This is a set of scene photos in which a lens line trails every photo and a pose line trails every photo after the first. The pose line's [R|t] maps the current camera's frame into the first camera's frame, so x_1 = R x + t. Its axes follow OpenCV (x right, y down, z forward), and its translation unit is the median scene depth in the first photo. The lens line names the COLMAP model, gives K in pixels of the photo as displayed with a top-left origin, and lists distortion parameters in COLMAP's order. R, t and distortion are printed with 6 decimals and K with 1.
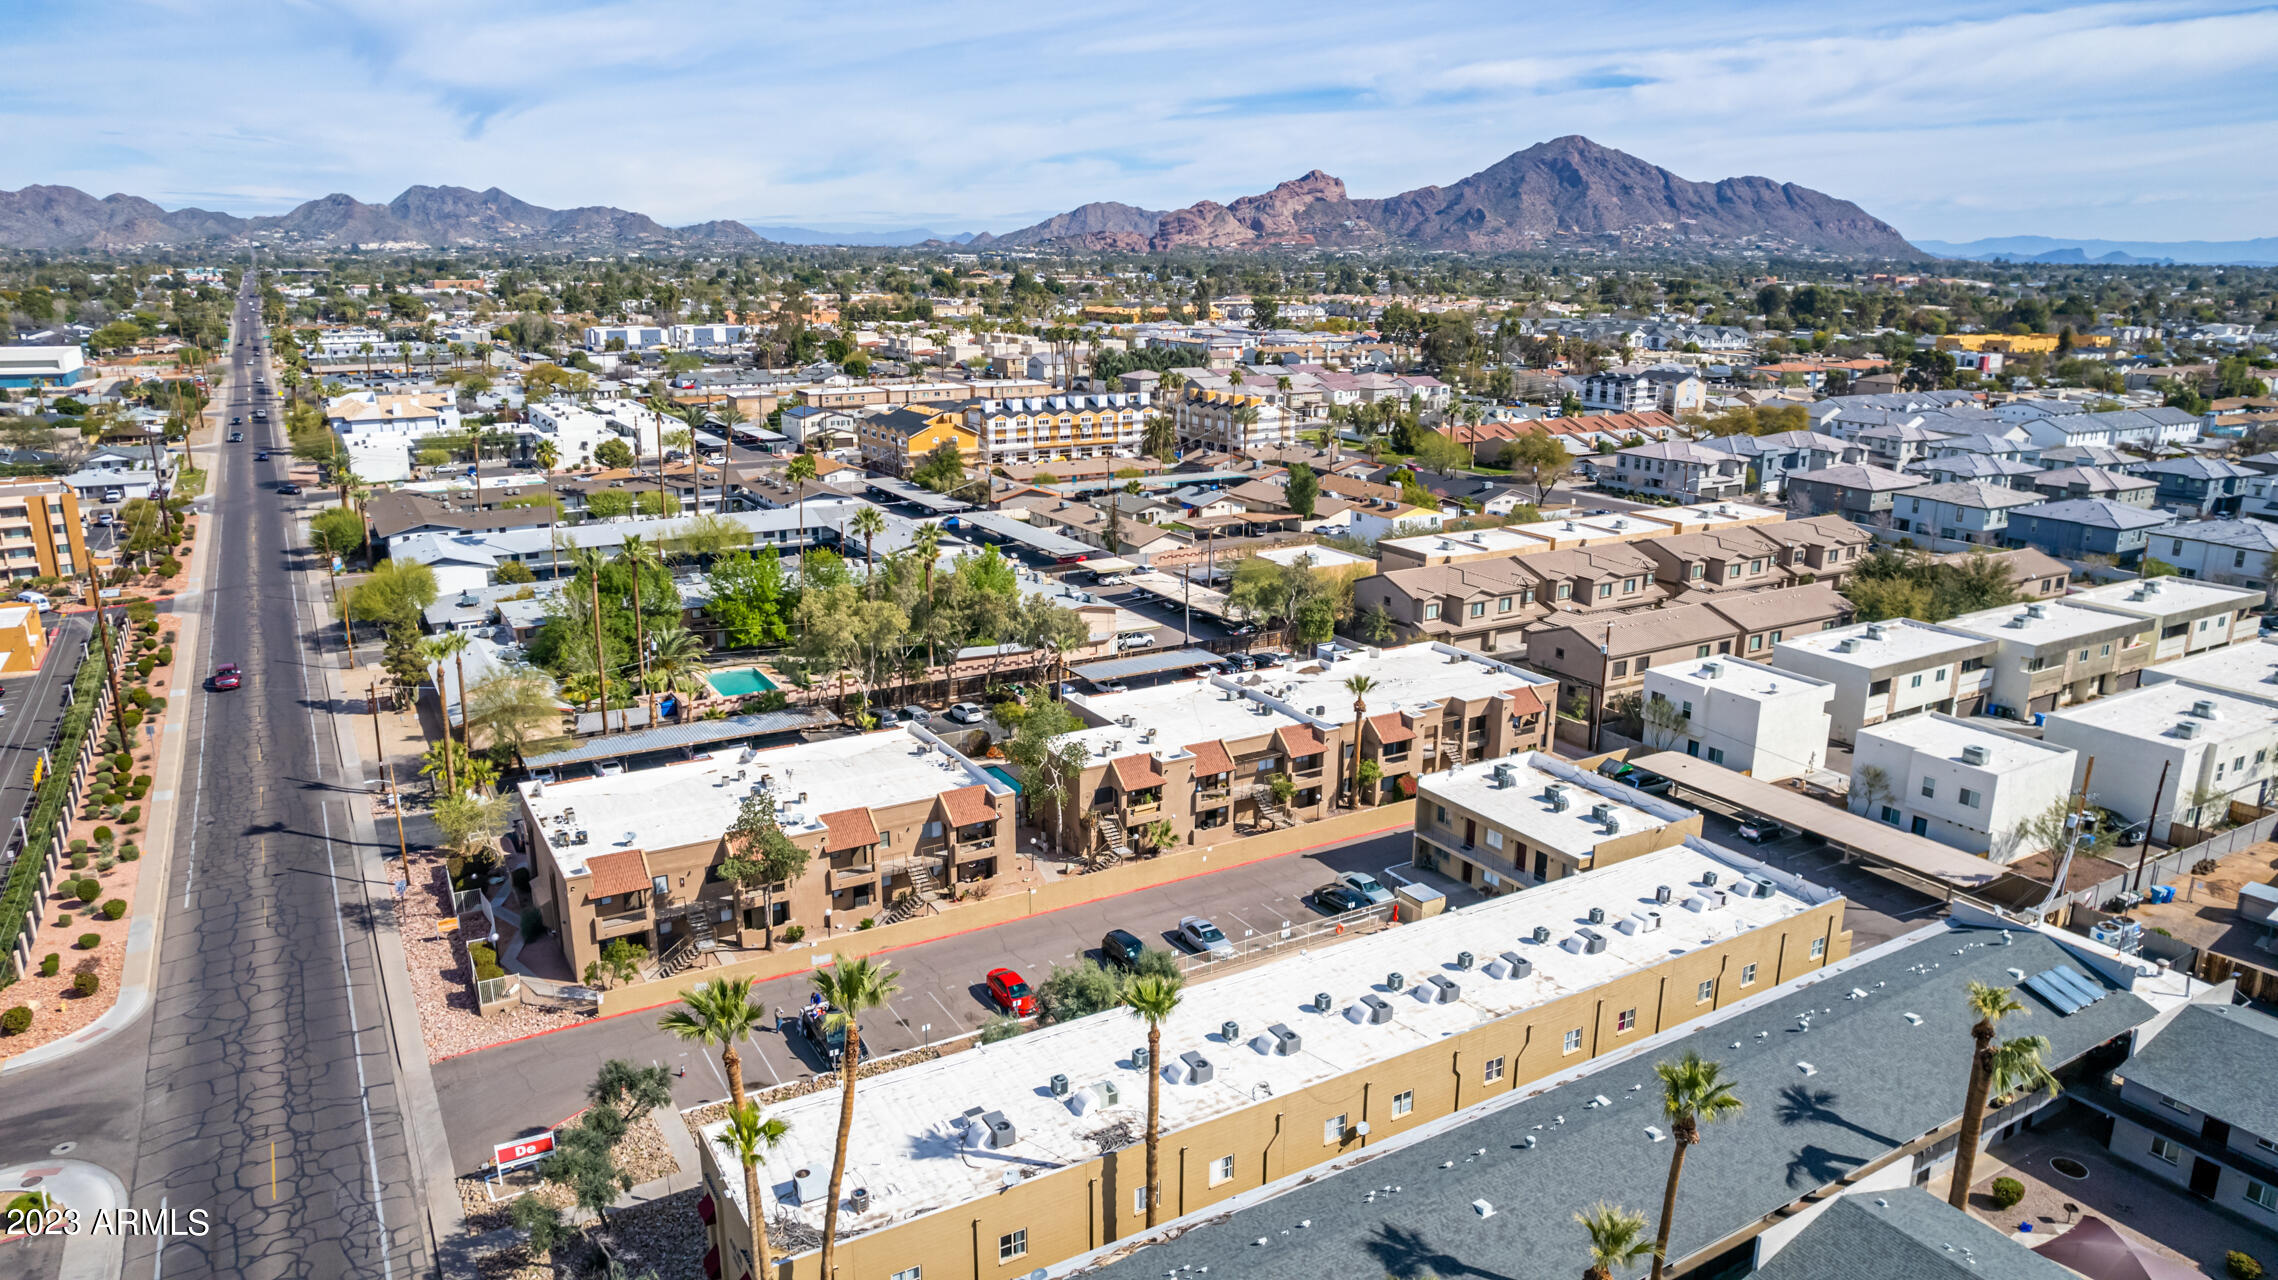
lens RADIAL K [[1458.5, 0, 1140.1], [0, 1458.5, 647.1], [0, 0, 1]] dist [-0.077610, 0.061471]
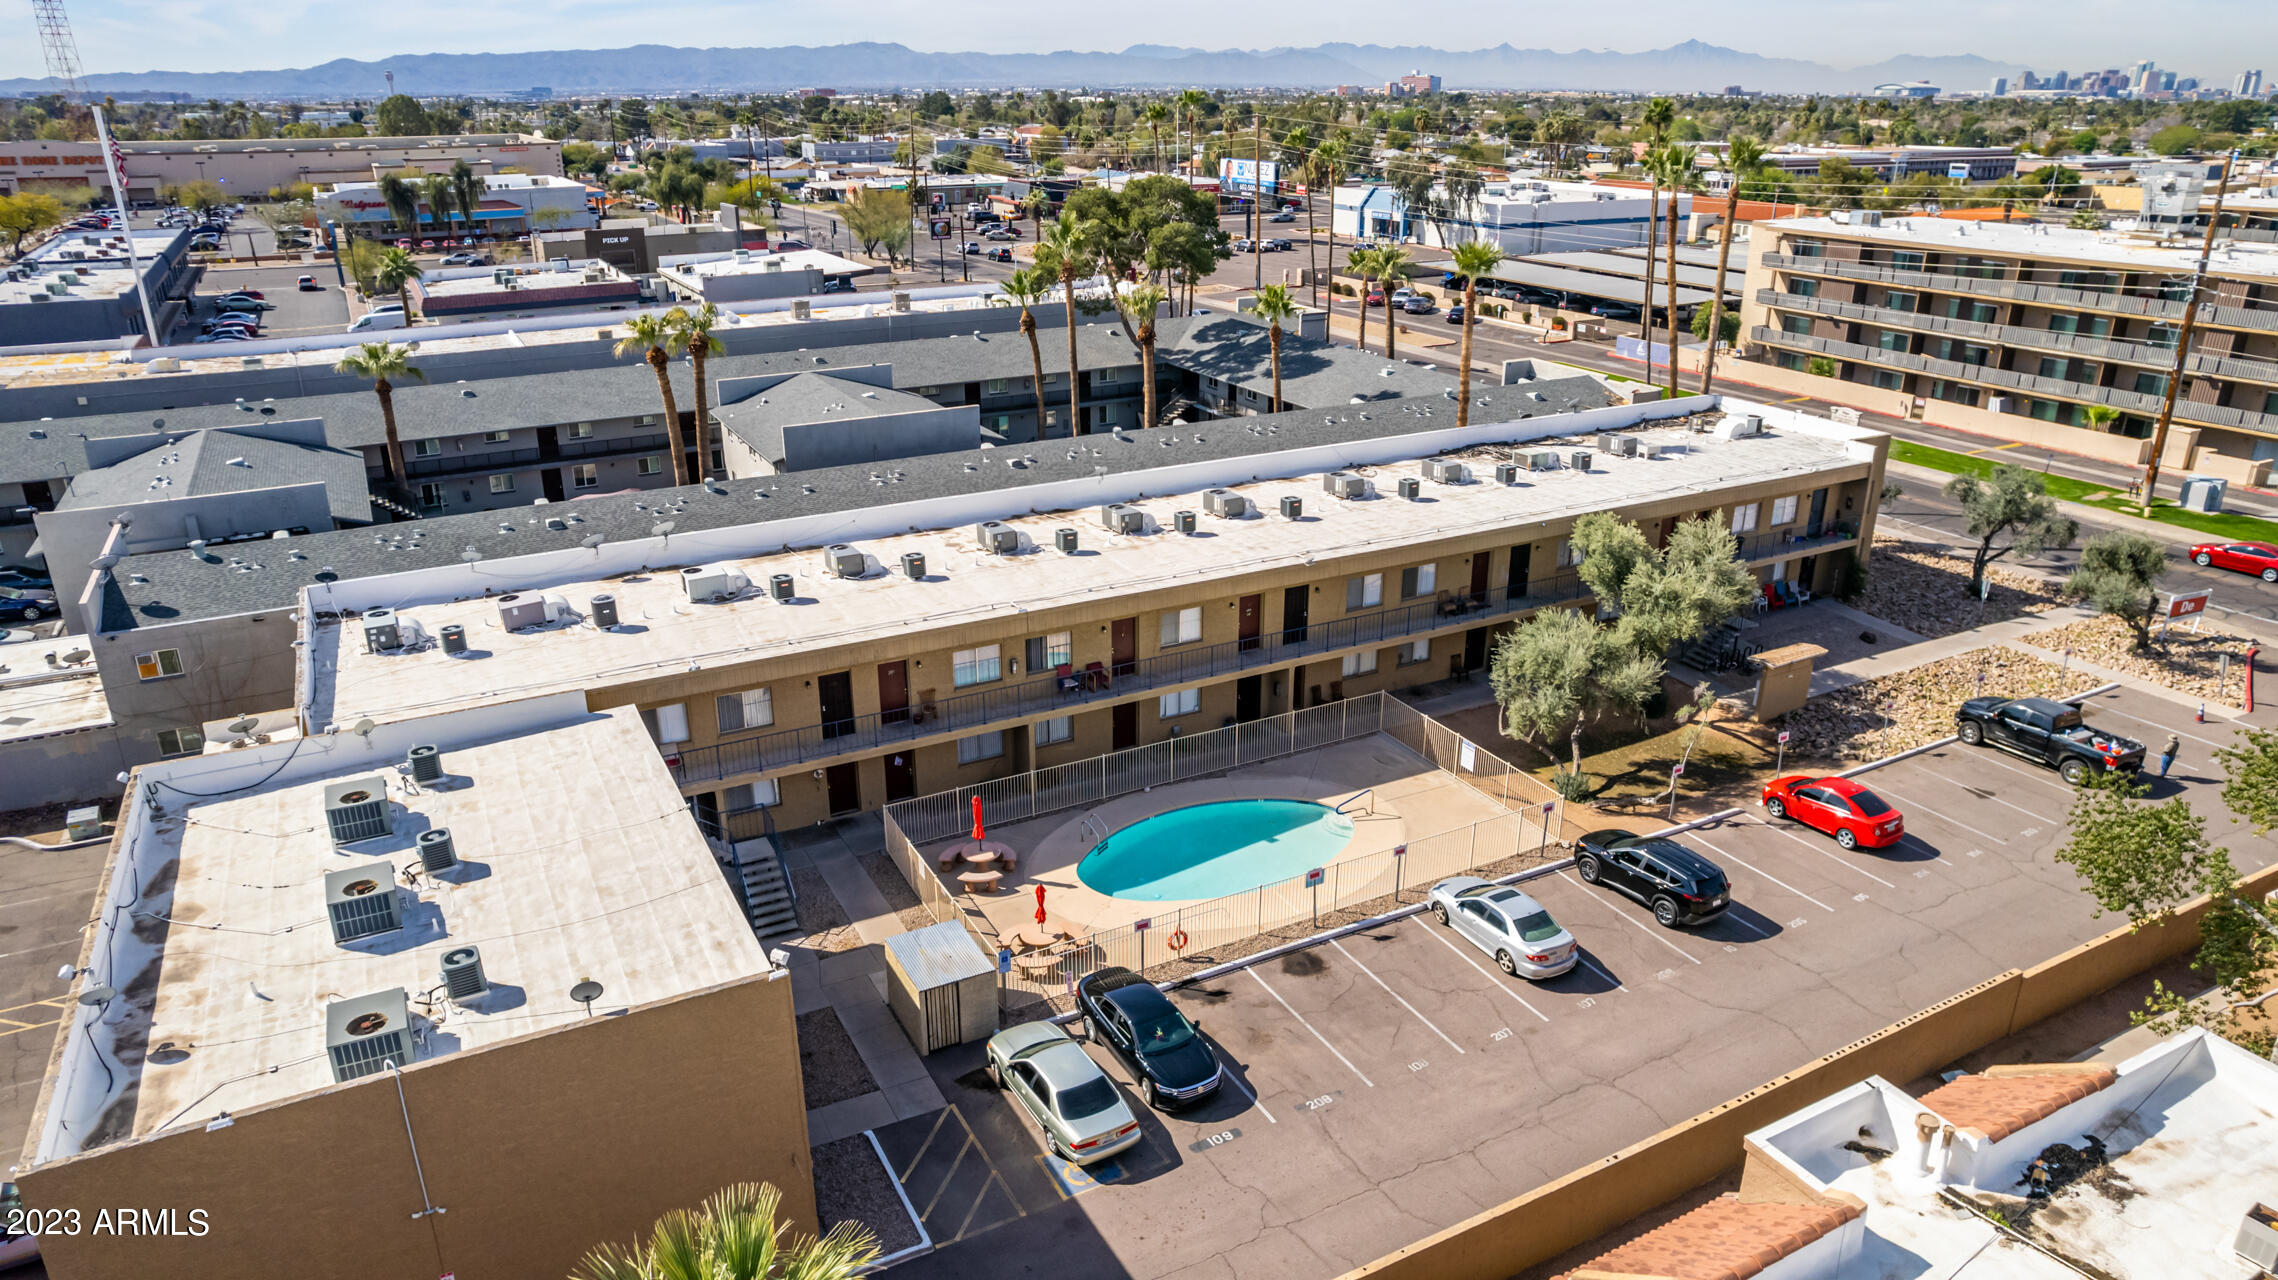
lens RADIAL K [[1458.5, 0, 1140.1], [0, 1458.5, 647.1], [0, 0, 1]] dist [-0.077610, 0.061471]
pose [[-0.998686, -0.023073, 0.045754, 0.094294], [0.008282, 0.808473, 0.588475, -0.080810], [-0.050569, 0.588081, -0.807220, 0.921737]]
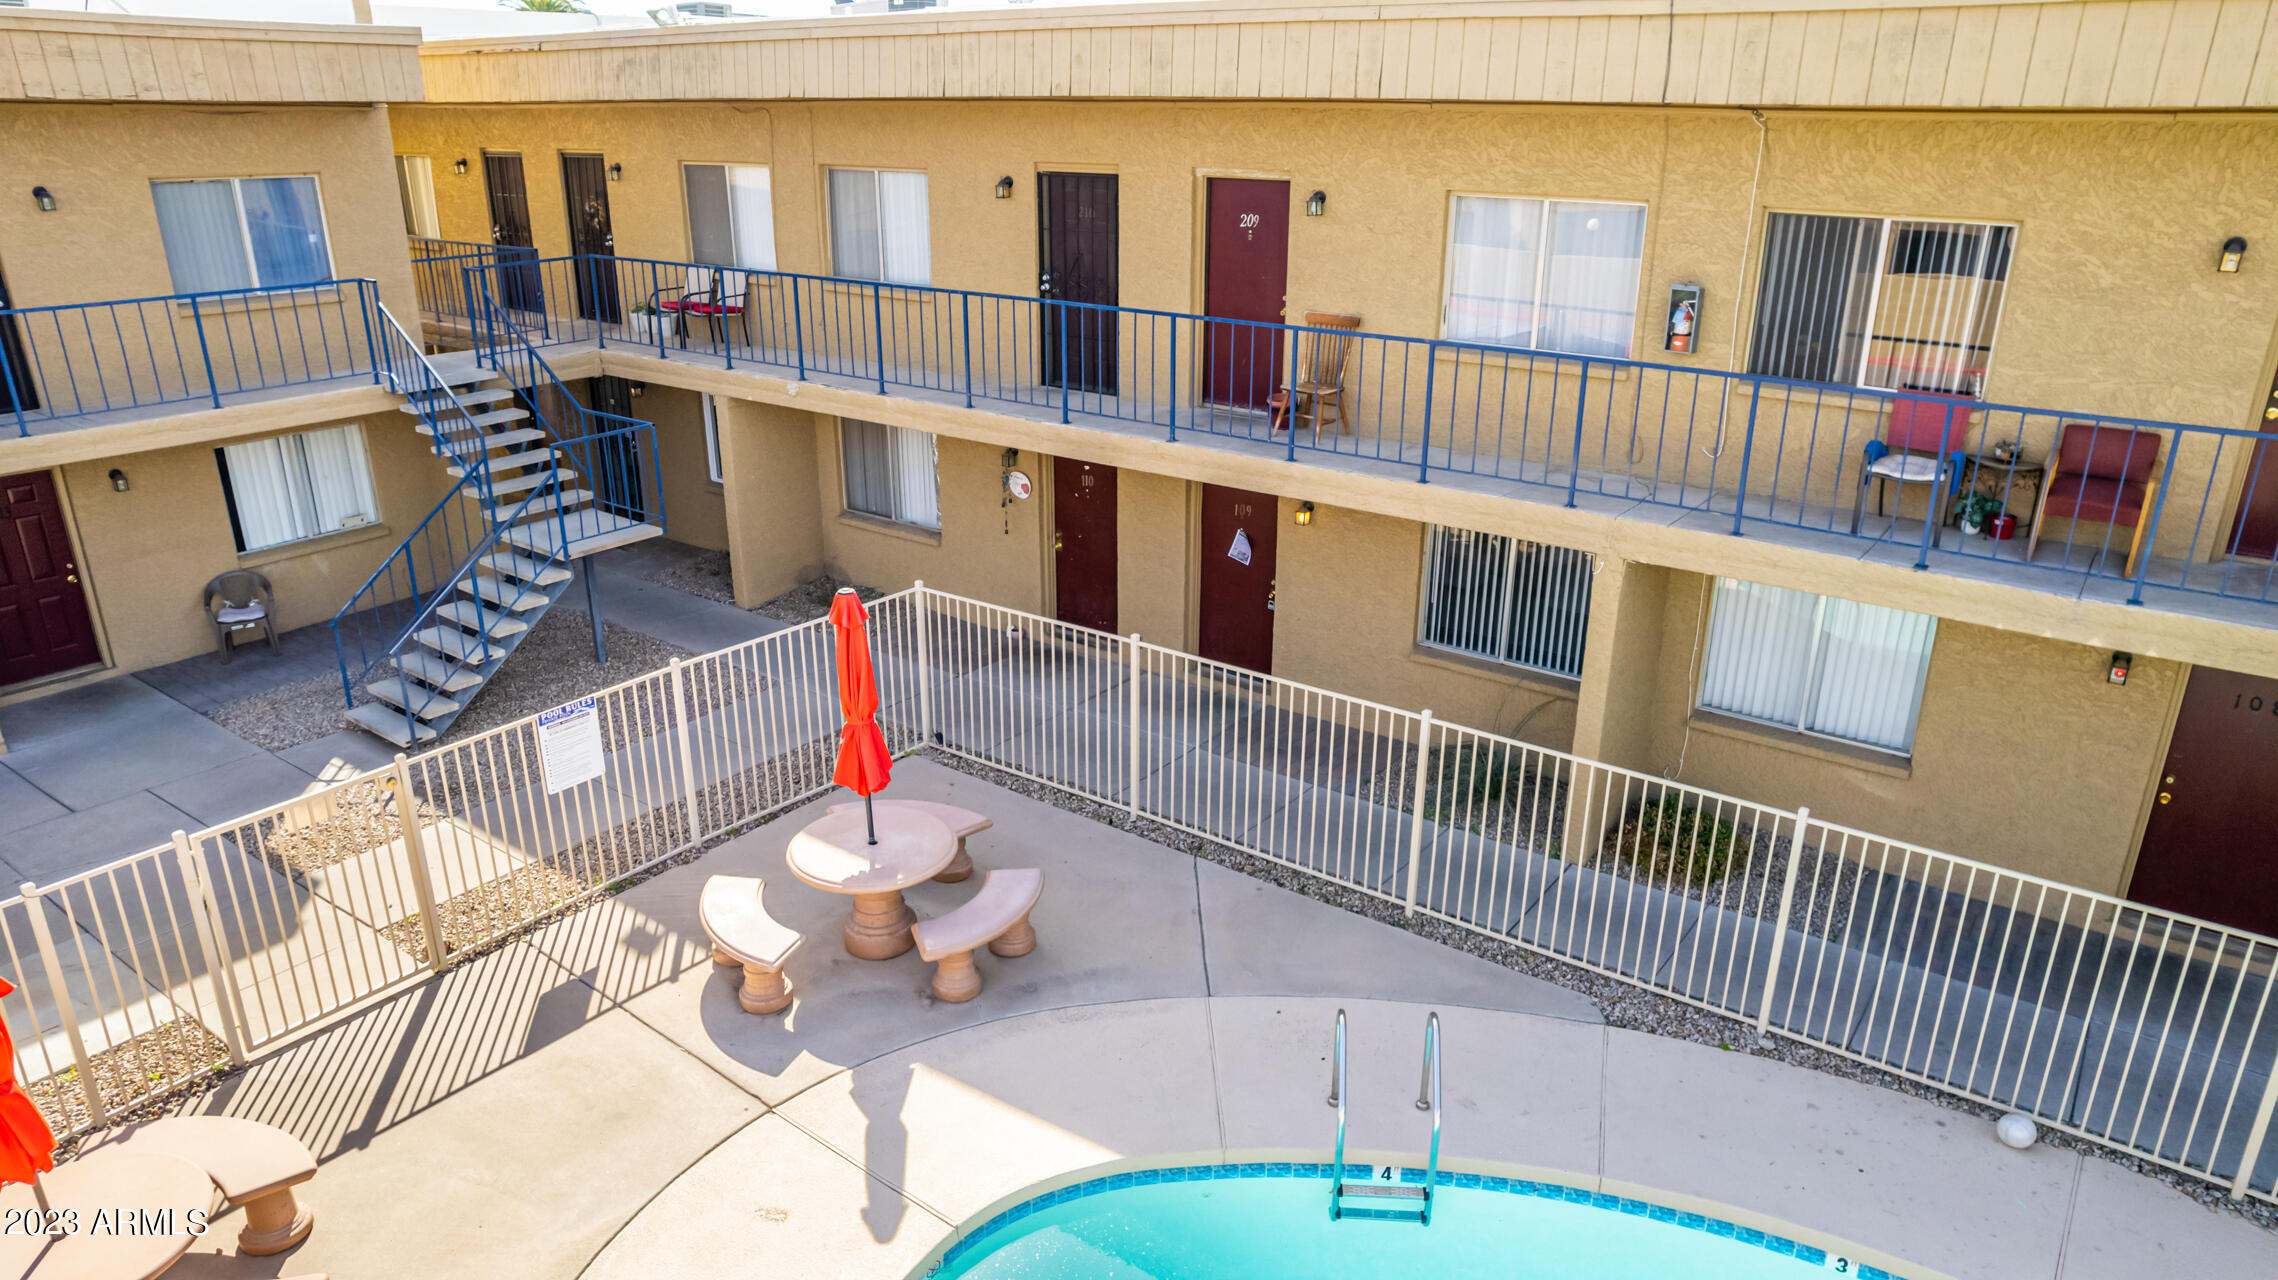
lens RADIAL K [[1458.5, 0, 1140.1], [0, 1458.5, 647.1], [0, 0, 1]] dist [-0.077610, 0.061471]
pose [[-0.382045, -0.338017, 0.860108, 0.076024], [0.232723, 0.865525, 0.443517, 0.107412], [-0.894361, 0.369610, -0.252005, 0.690746]]
